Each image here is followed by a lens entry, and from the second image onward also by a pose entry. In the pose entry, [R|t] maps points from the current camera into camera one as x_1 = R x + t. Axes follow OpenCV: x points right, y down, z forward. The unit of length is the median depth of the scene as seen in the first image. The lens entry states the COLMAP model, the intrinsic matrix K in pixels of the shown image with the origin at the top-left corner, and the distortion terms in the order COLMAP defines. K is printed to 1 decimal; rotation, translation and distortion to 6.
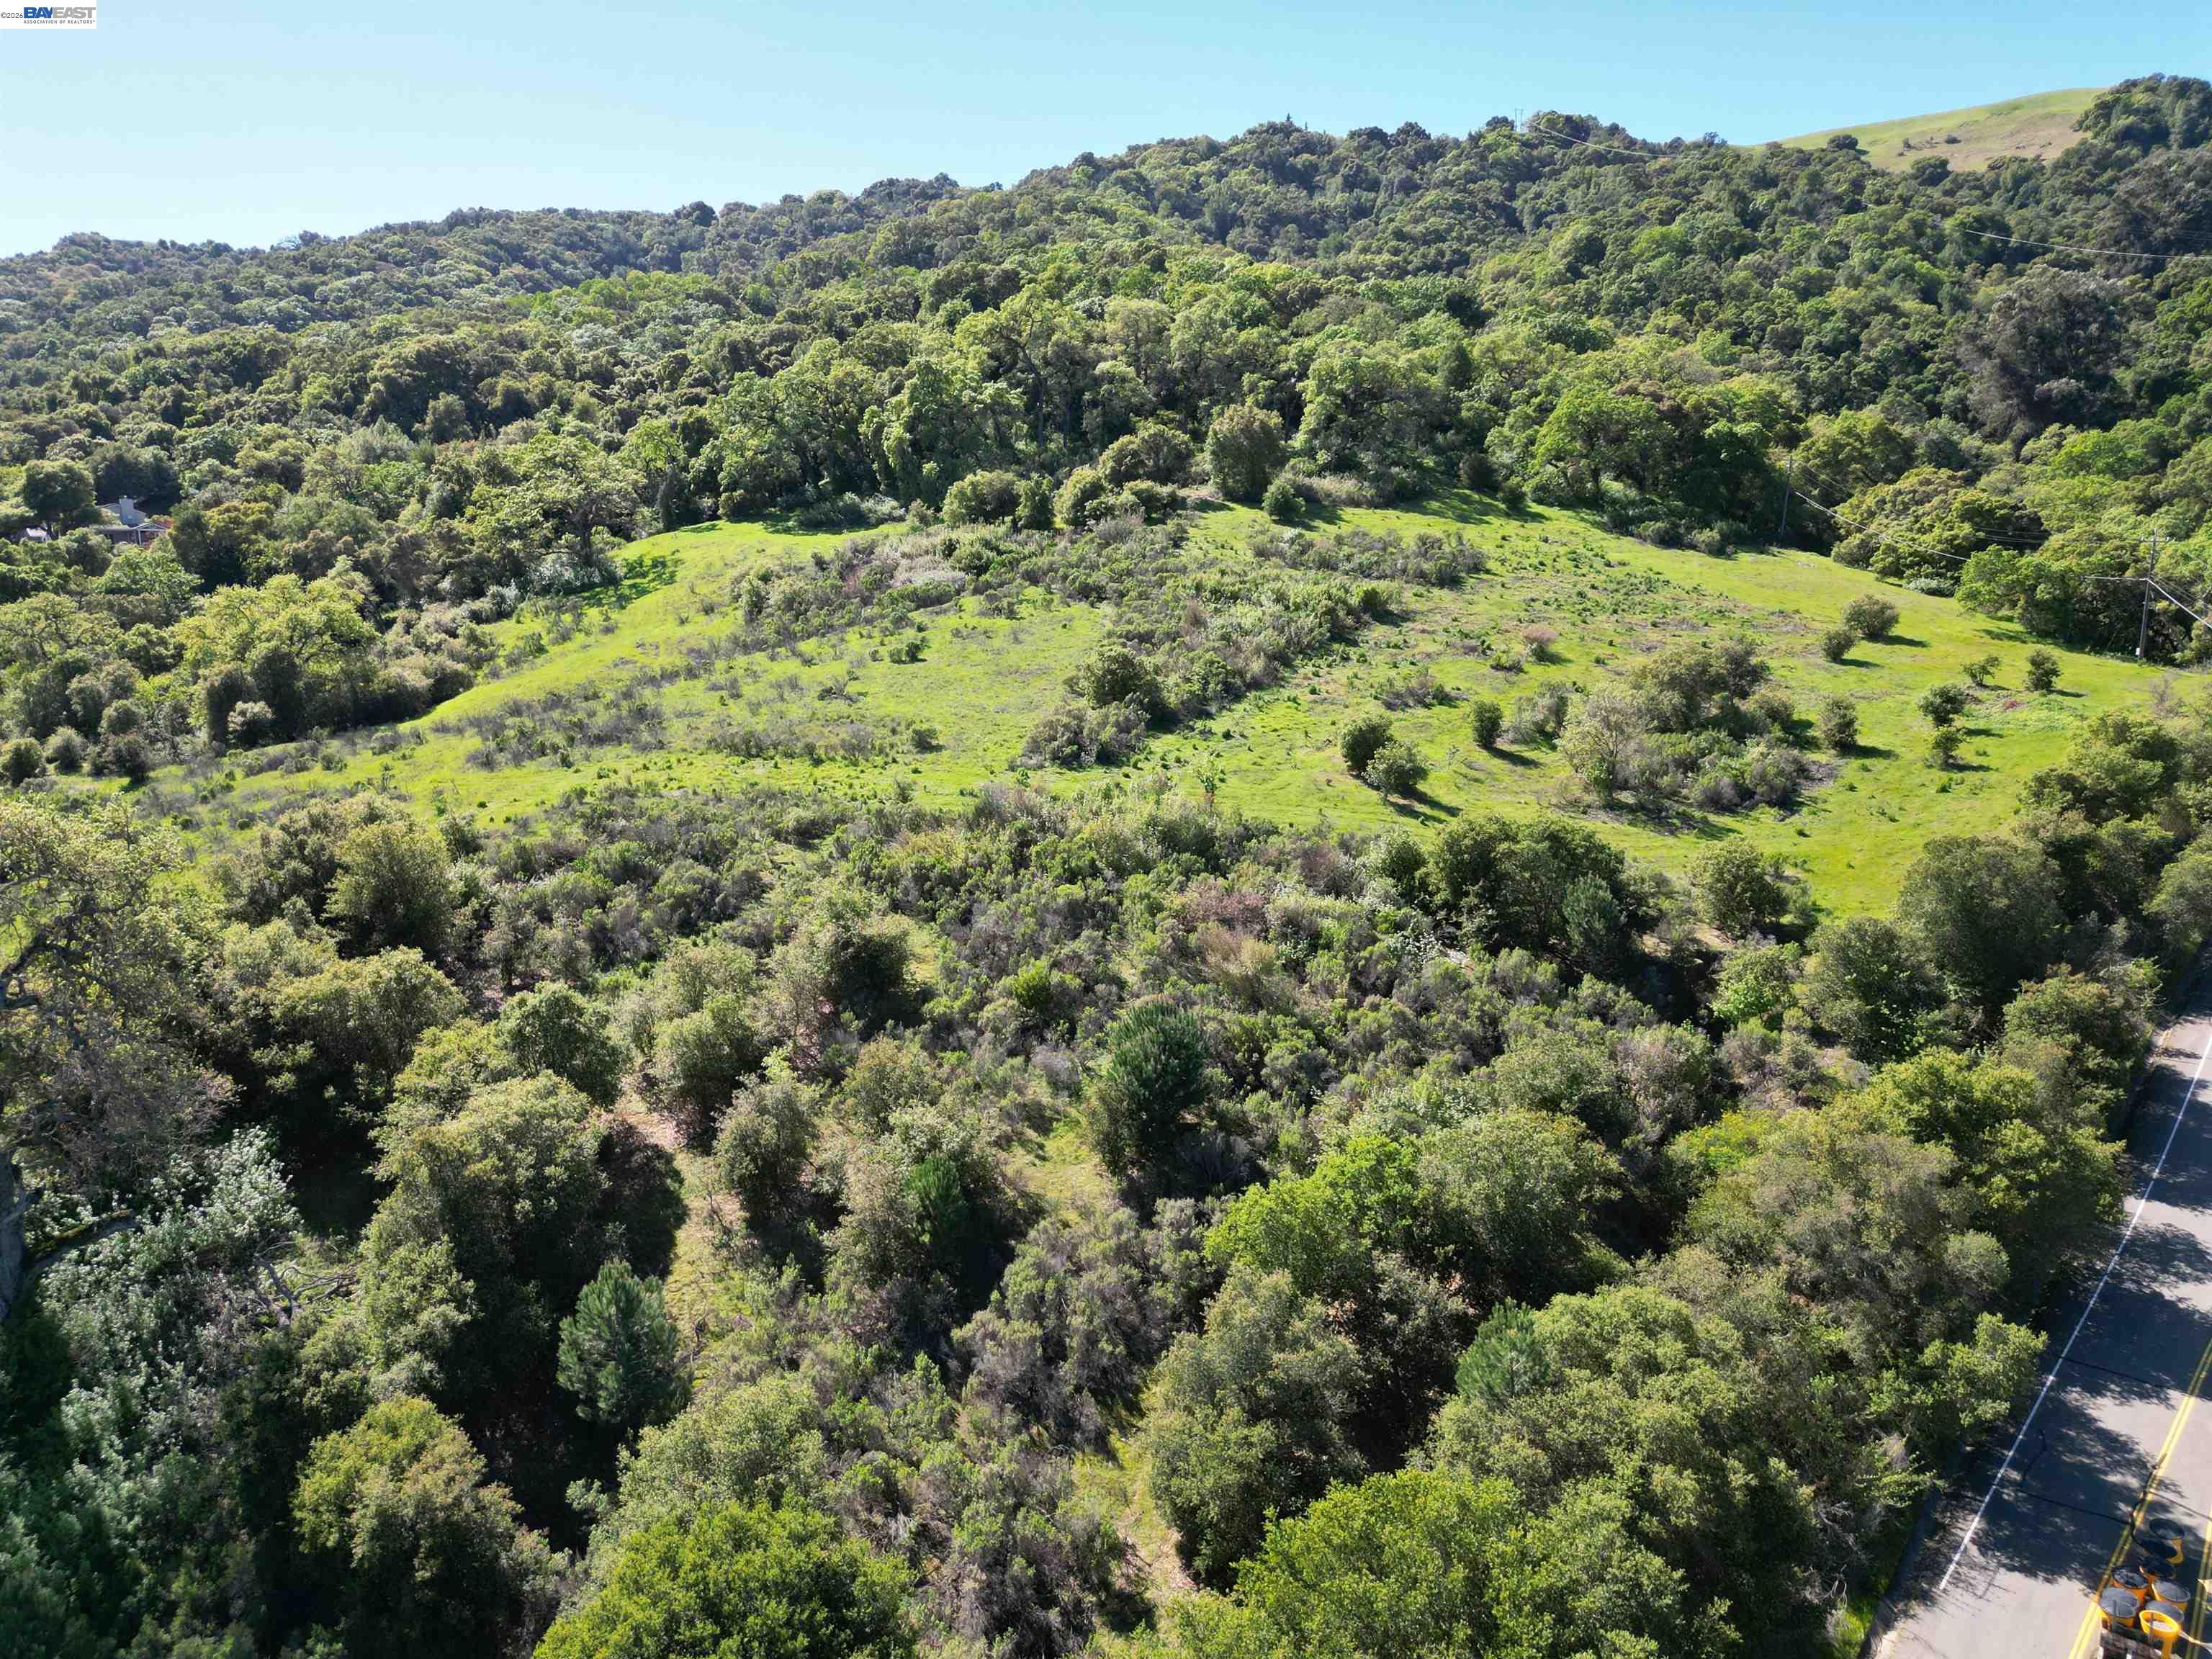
lens RADIAL K [[1547.5, 0, 1090.8], [0, 1547.5, 836.5], [0, 0, 1]] dist [0.072030, -0.057727]
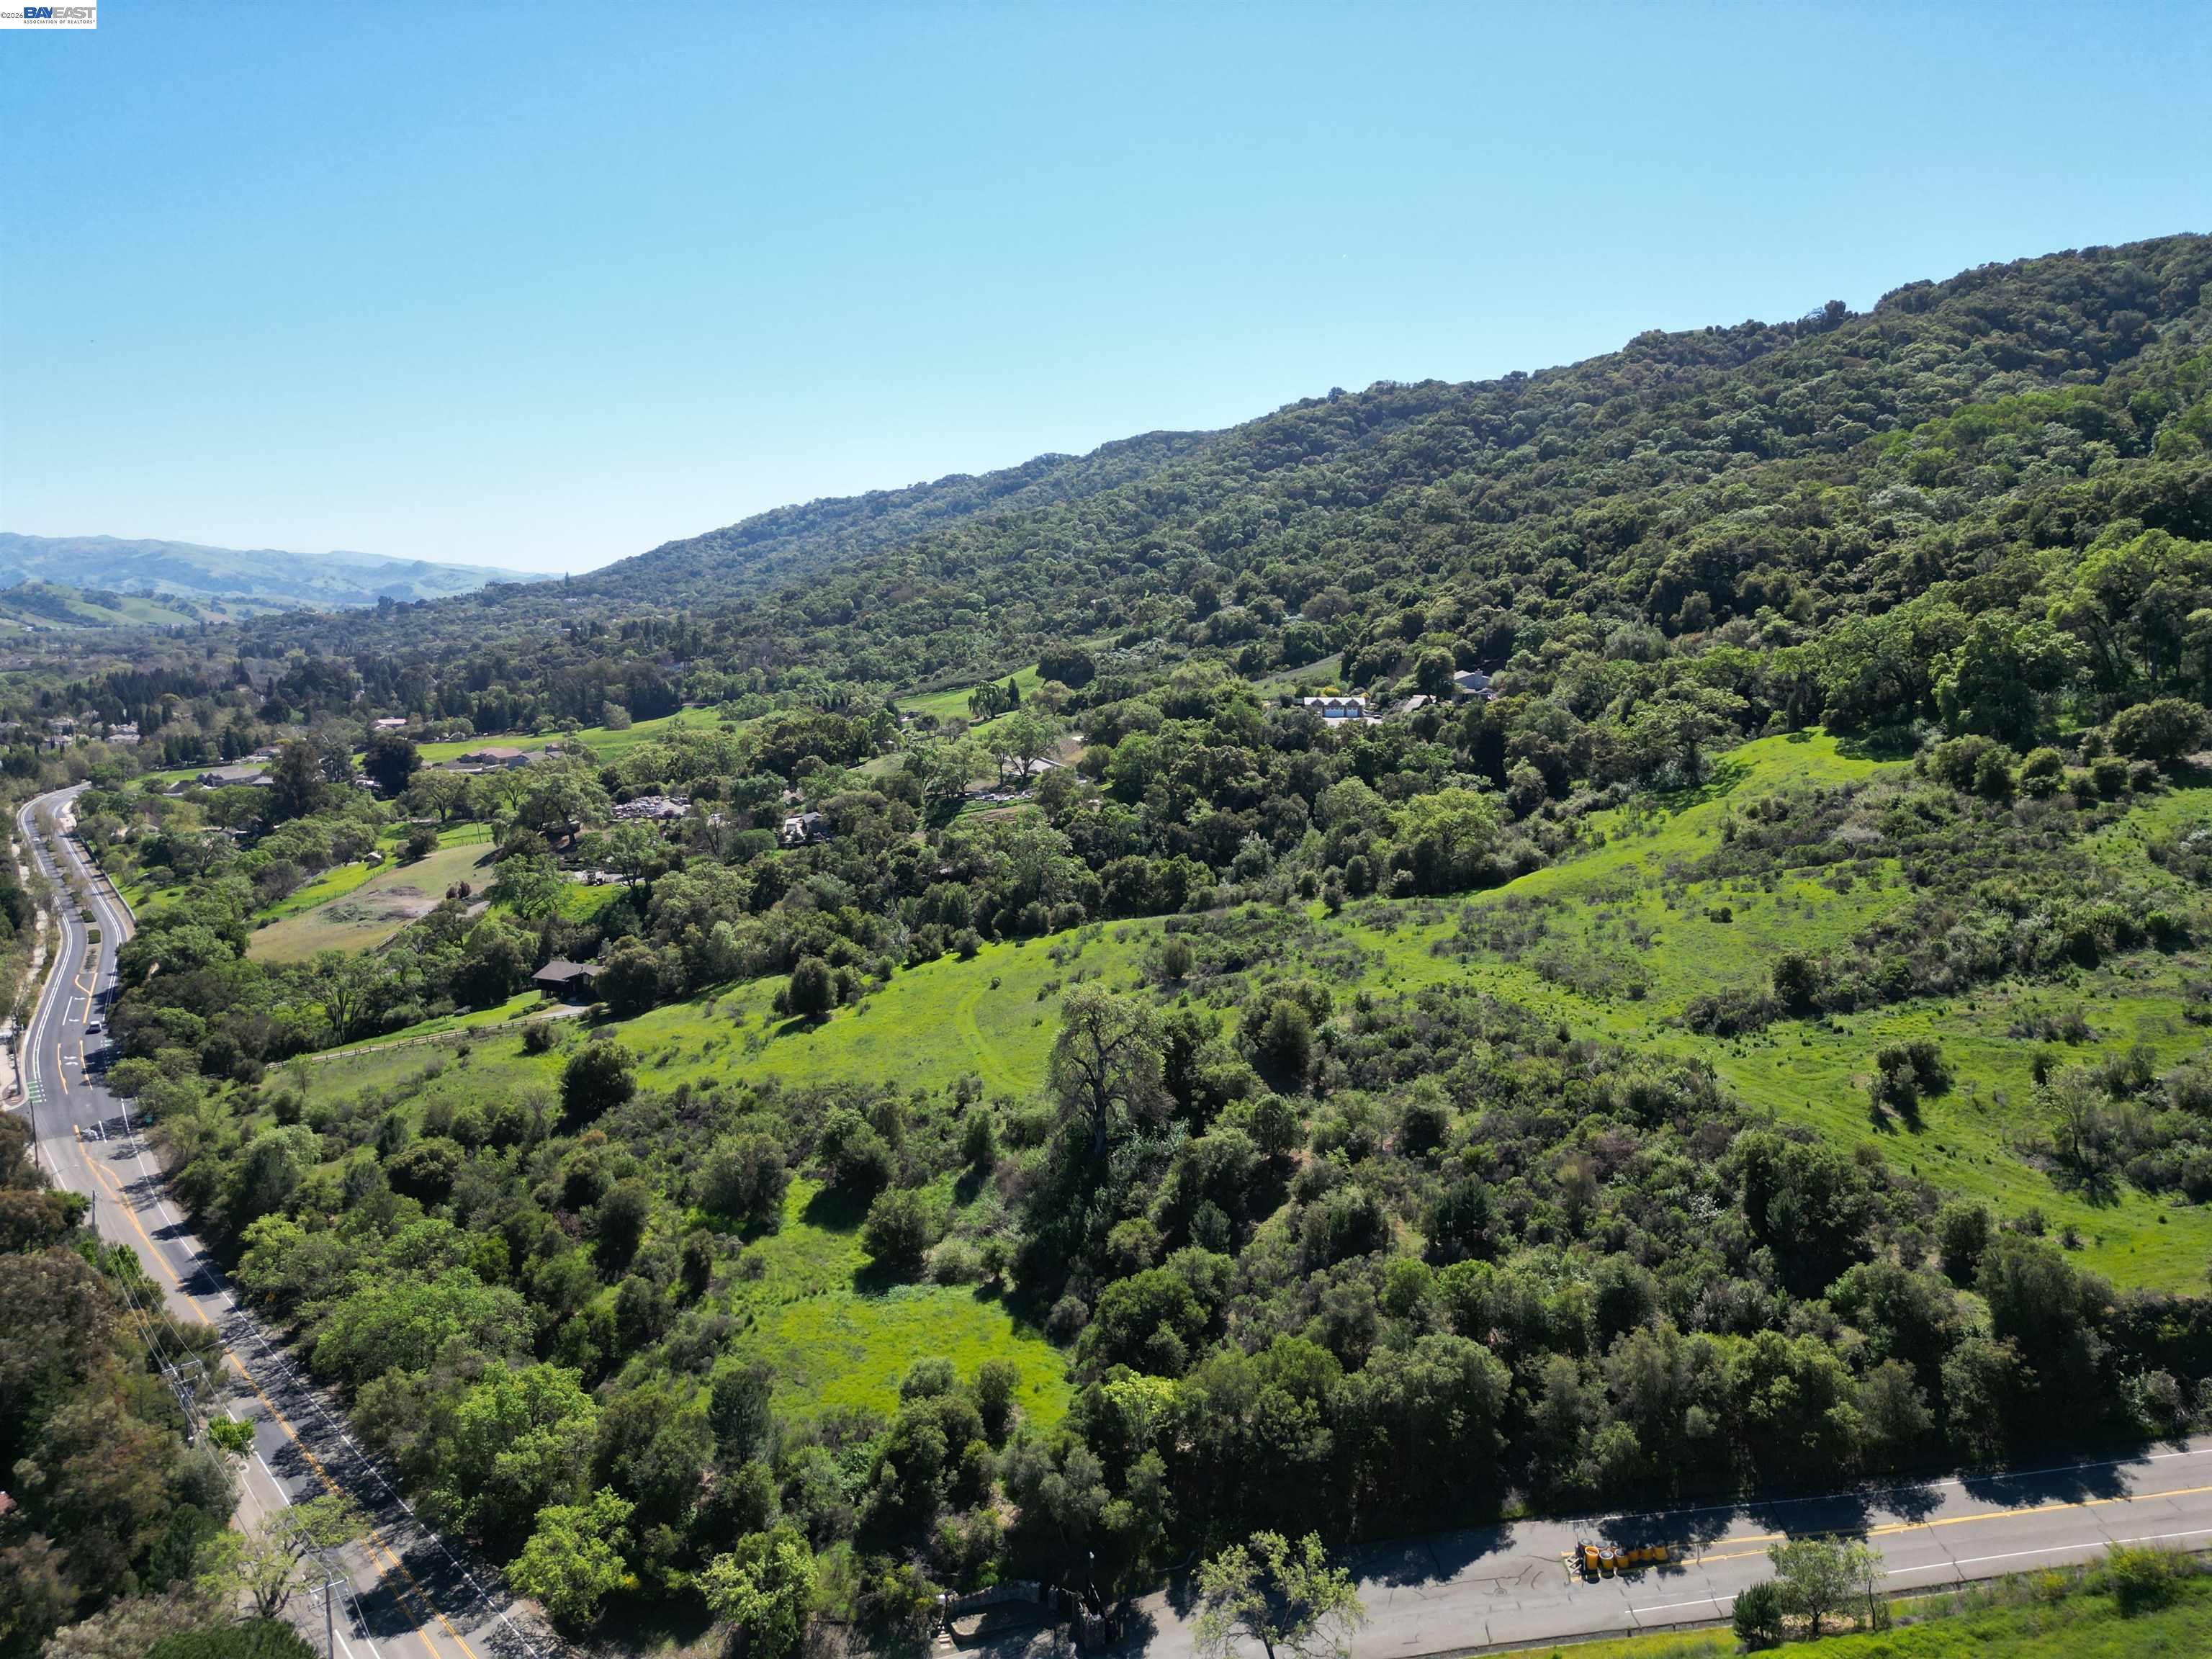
lens RADIAL K [[1547.5, 0, 1114.0], [0, 1547.5, 846.0], [0, 0, 1]] dist [0.072030, -0.057727]
pose [[0.623000, 0.135006, -0.770483, 0.114054], [-0.127269, 0.989363, 0.070451, -0.037014], [0.771799, 0.054167, 0.633555, -0.067448]]
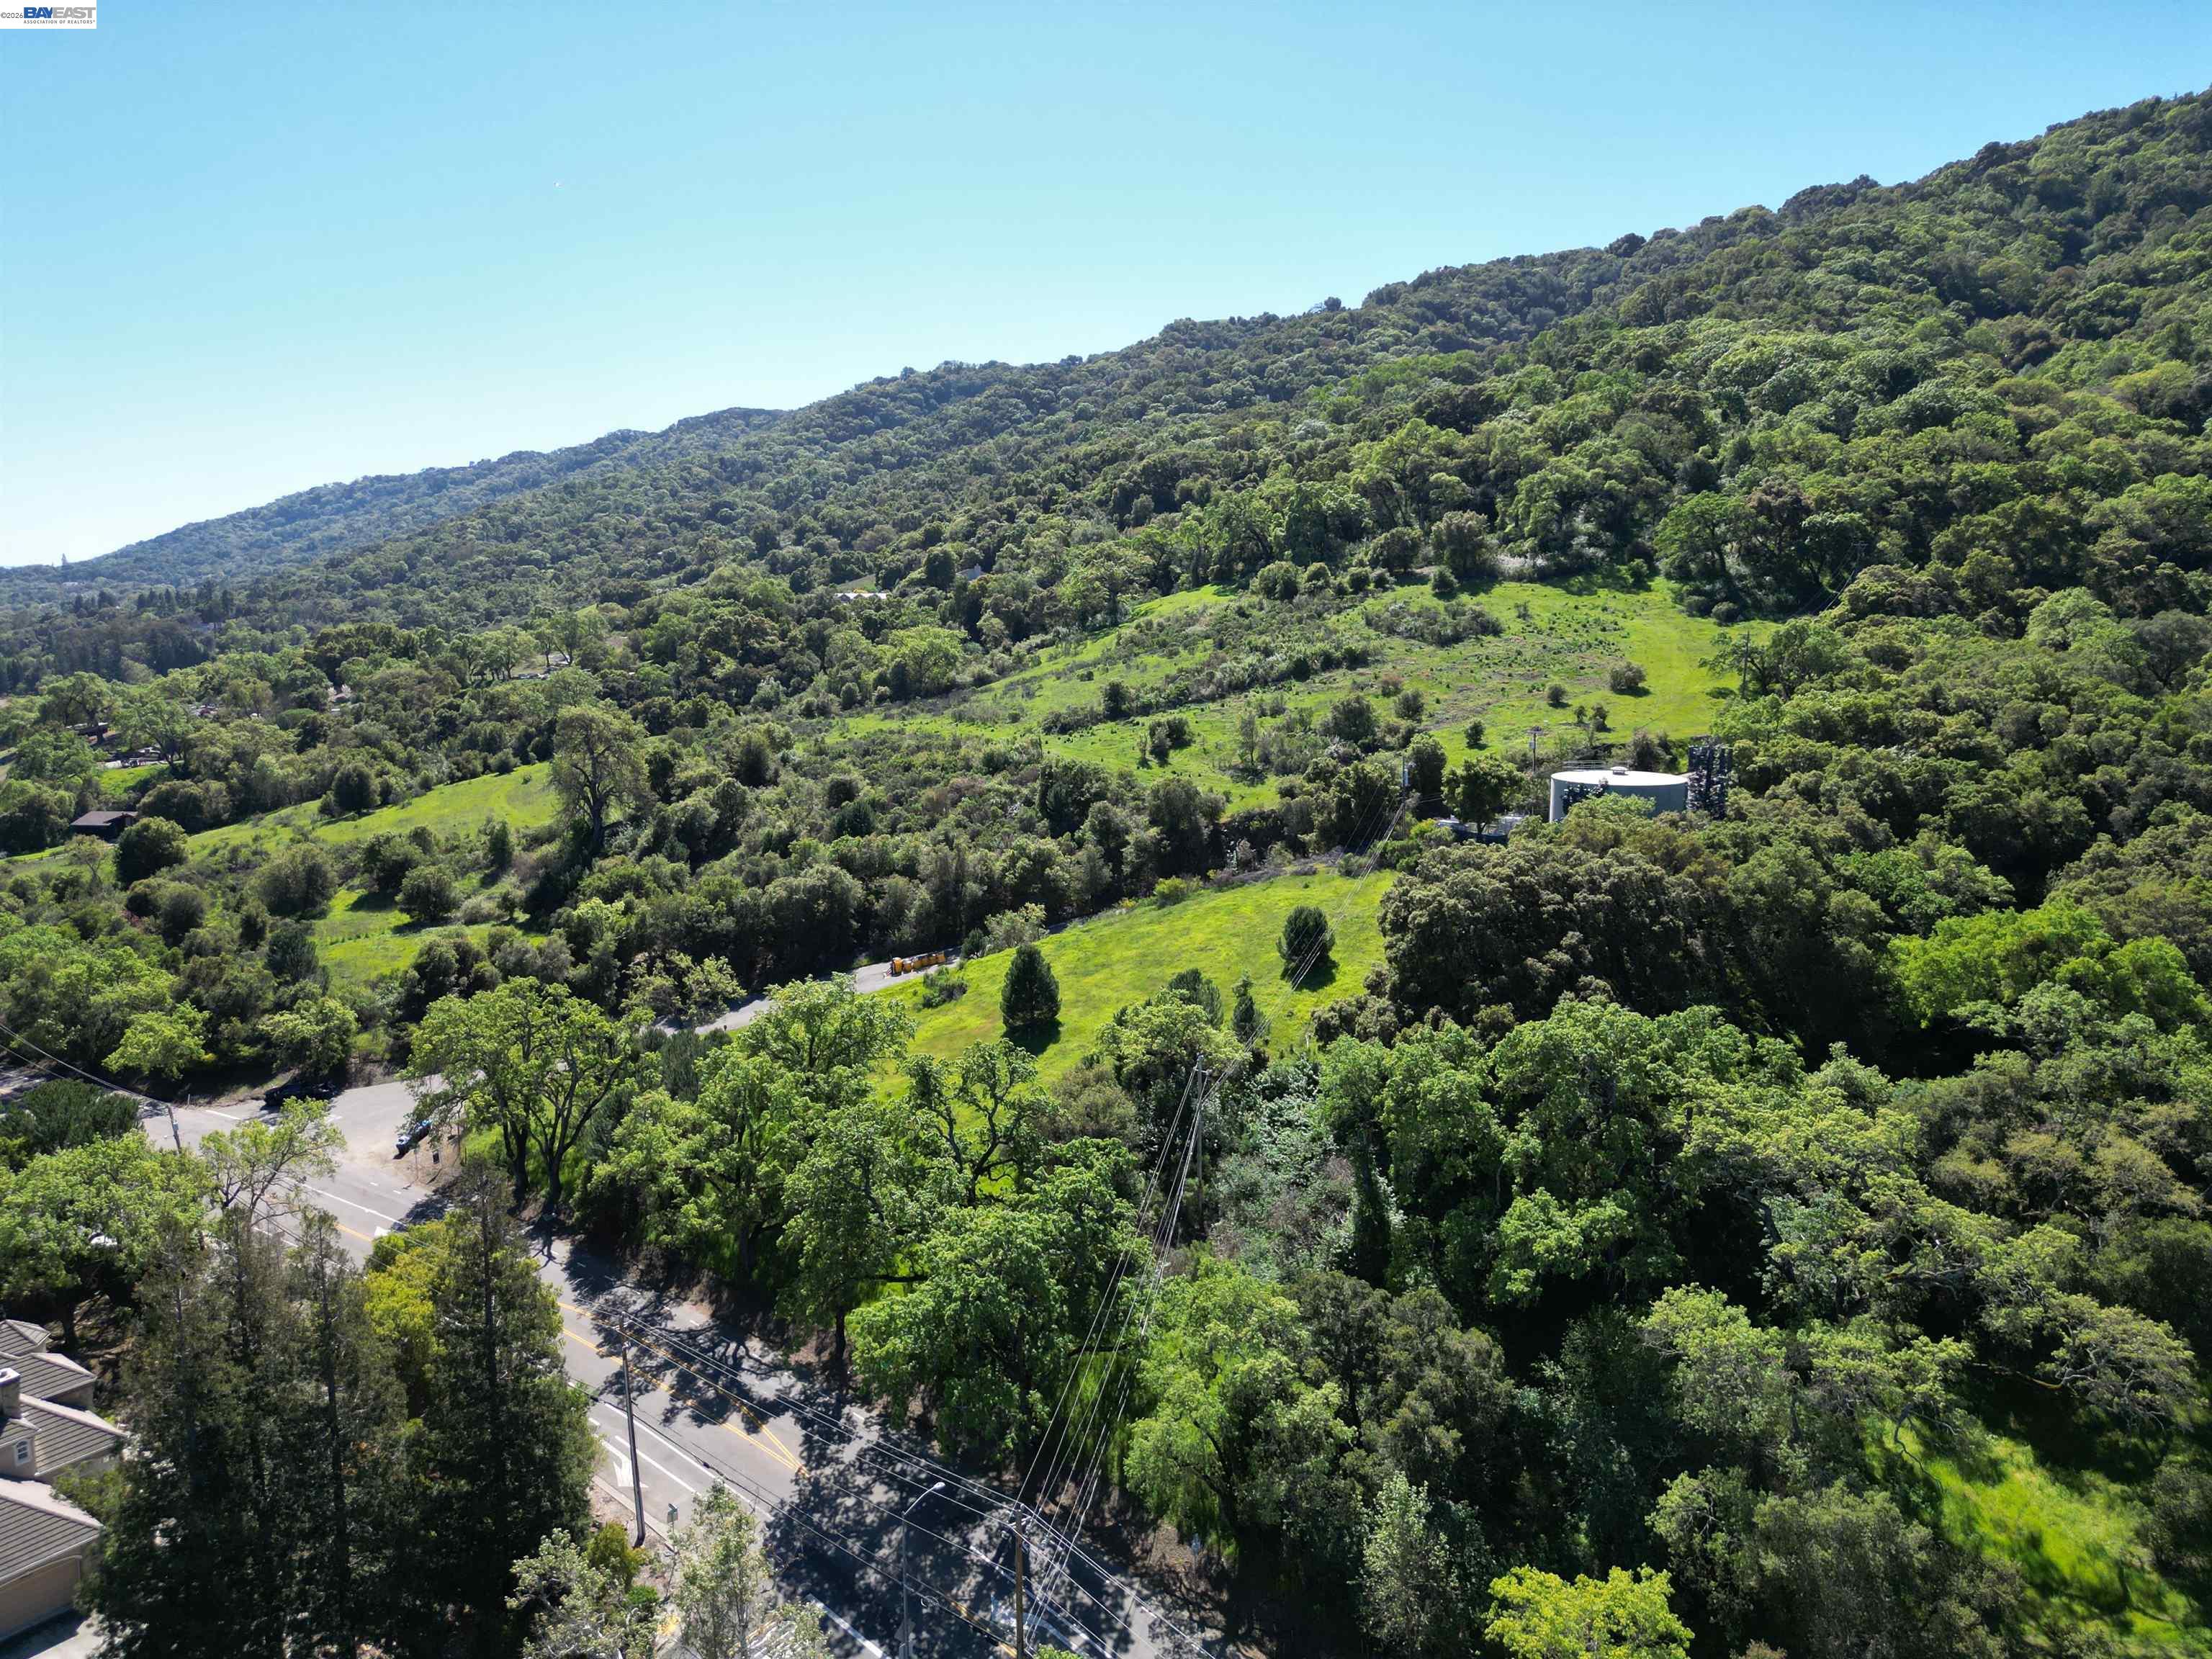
lens RADIAL K [[1547.5, 0, 1100.6], [0, 1547.5, 845.9], [0, 0, 1]] dist [0.072030, -0.057727]
pose [[0.792851, 0.105159, -0.600274, 0.193007], [-0.096072, 0.994251, 0.047285, 0.000691], [0.601795, 0.020180, 0.798396, -0.099420]]
